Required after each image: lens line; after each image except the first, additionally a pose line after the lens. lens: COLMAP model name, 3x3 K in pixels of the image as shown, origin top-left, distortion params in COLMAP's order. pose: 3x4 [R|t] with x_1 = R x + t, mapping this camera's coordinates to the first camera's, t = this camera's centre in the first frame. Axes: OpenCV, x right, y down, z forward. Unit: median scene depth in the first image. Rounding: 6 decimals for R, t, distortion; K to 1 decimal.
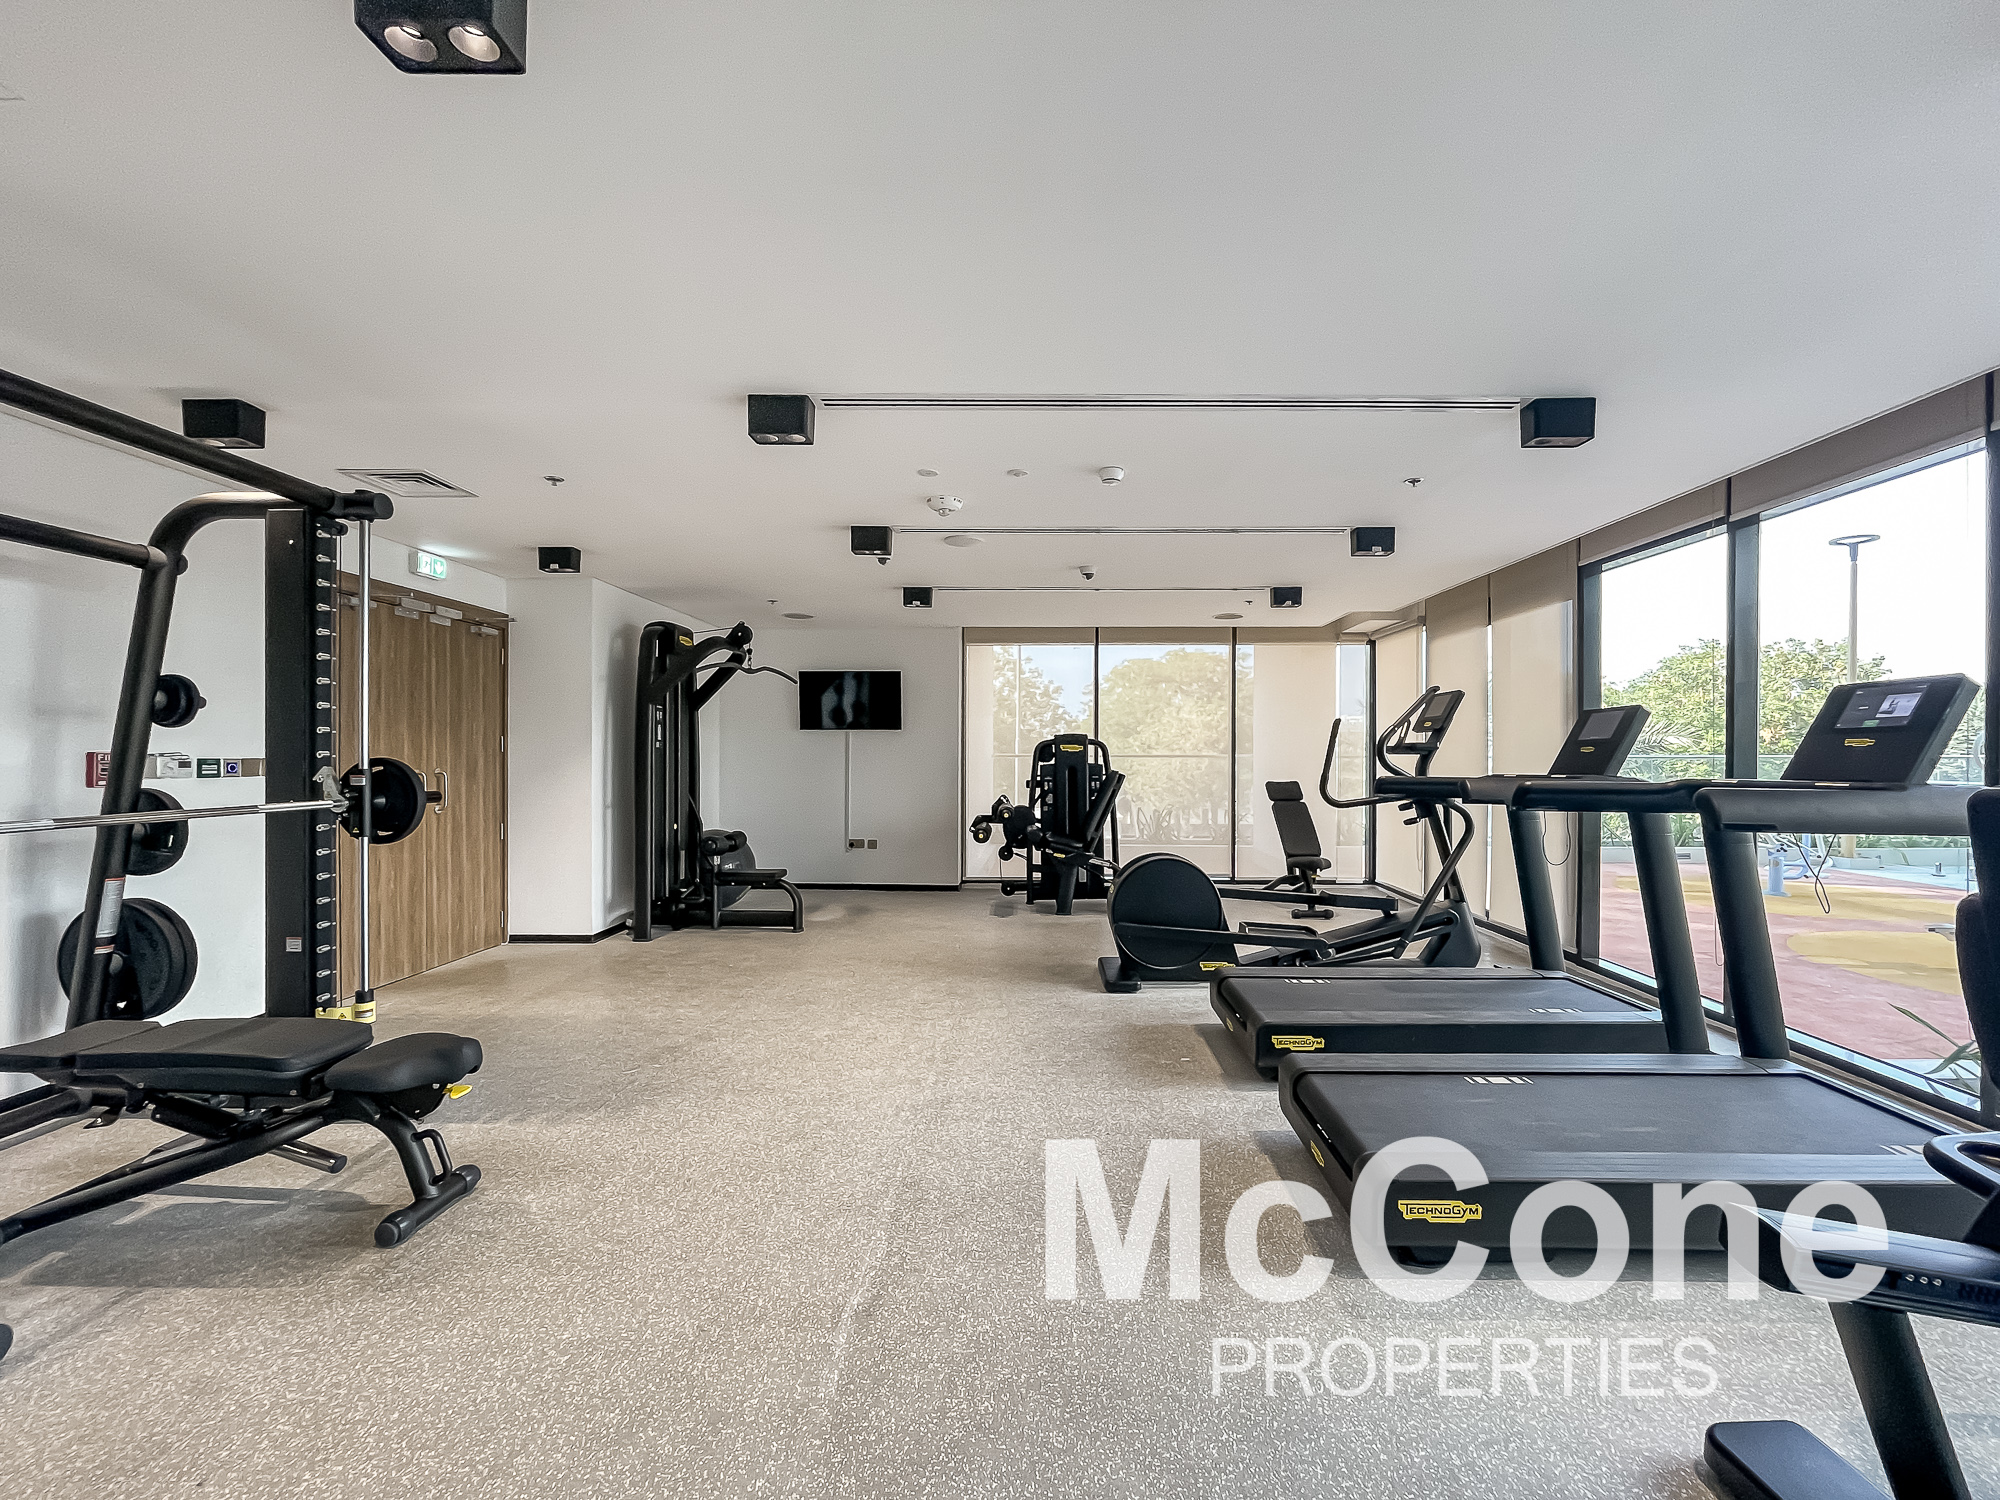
lens RADIAL K [[810.8, 0, 999.3], [0, 810.8, 750.0], [0, 0, 1]] dist [0.002243, 0.000380]
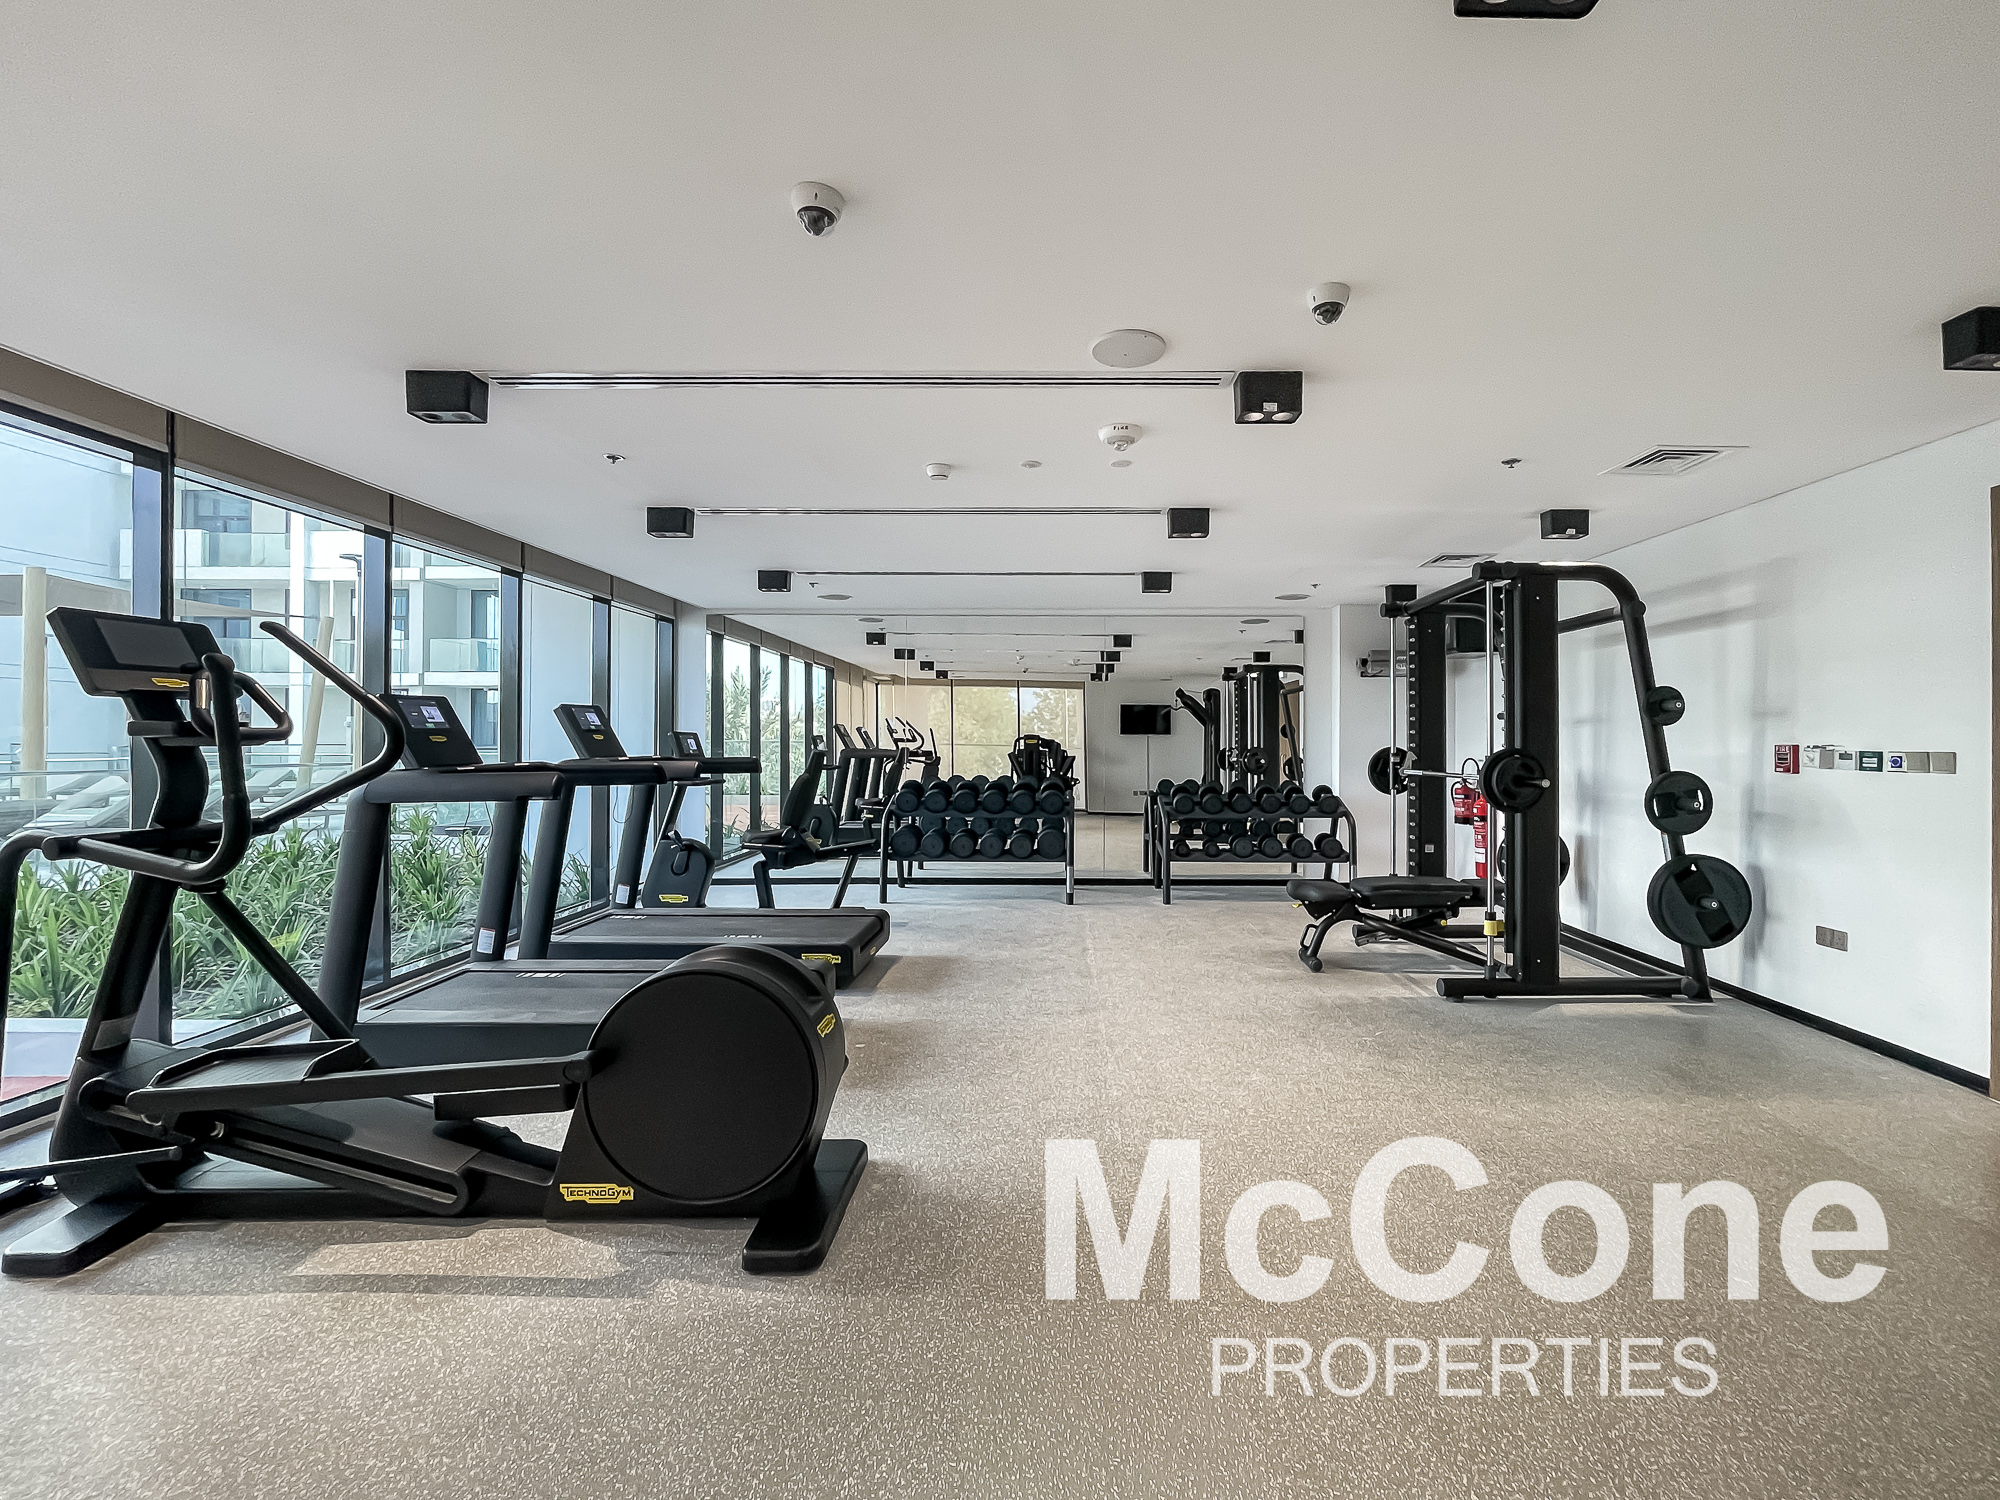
lens RADIAL K [[810.8, 0, 1004.3], [0, 810.8, 744.6], [0, 0, 1]] dist [0.002243, 0.000380]
pose [[-0.999856, -0.001382, 0.016902, 0.032463], [-0.001390, 0.999999, -0.000459, 0.004519], [-0.016901, -0.000482, -0.999857, 1.955862]]
